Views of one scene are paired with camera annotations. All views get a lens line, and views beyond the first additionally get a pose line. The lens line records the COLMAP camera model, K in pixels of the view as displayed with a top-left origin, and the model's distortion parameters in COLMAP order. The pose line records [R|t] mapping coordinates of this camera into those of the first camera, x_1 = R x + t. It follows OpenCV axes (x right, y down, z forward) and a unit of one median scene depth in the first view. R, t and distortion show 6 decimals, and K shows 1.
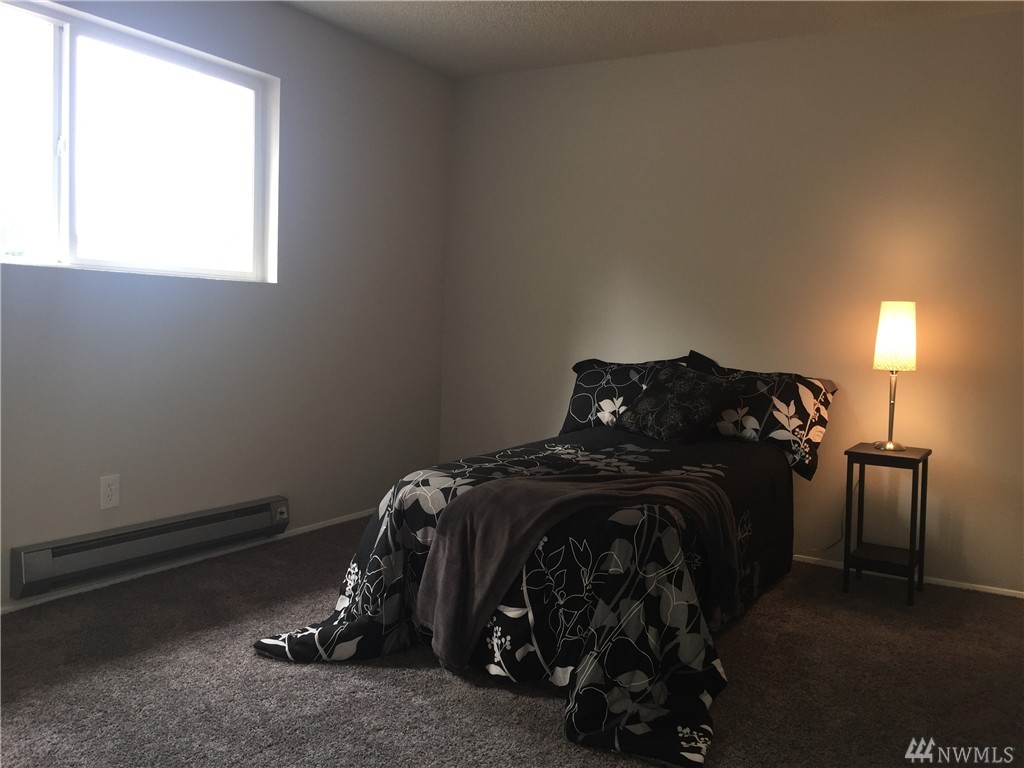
lens RADIAL K [[873.7, 0, 513.8], [0, 873.7, 383.8], [0, 0, 1]] dist [0.069574, -0.106782]
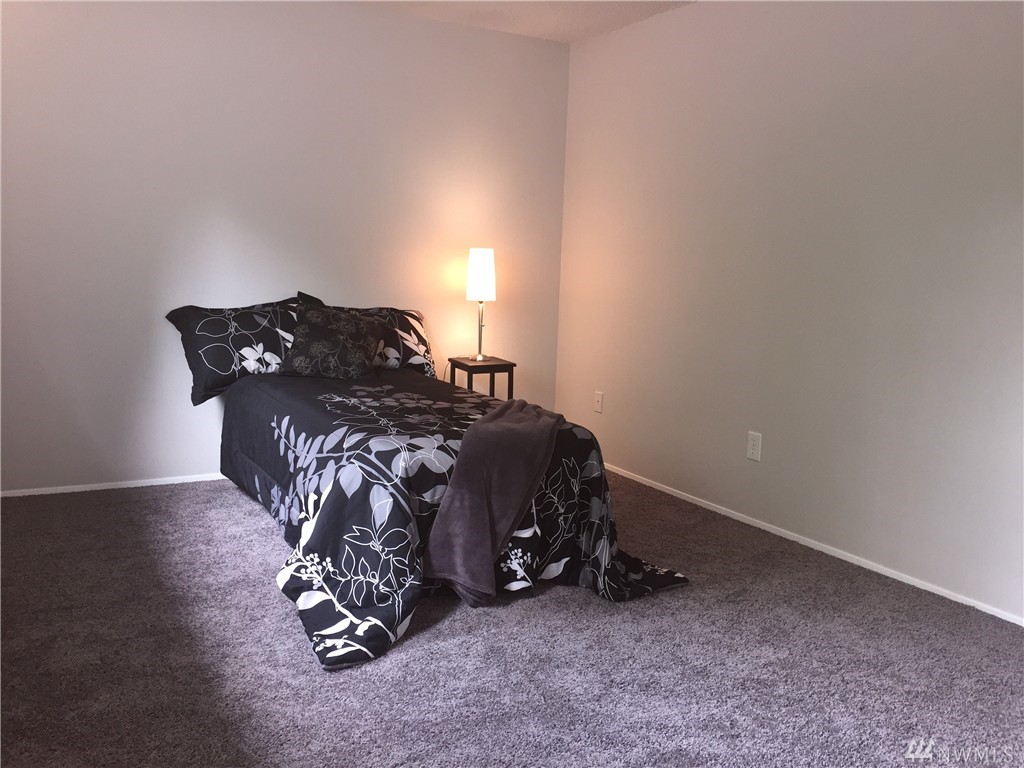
lens RADIAL K [[873.7, 0, 508.7], [0, 873.7, 385.6], [0, 0, 1]] dist [0.069574, -0.106782]
pose [[0.489486, -0.149090, 0.859172, -0.692130], [0.054809, 0.988588, 0.140321, -0.070873], [-0.870287, -0.021595, 0.492071, 0.310848]]
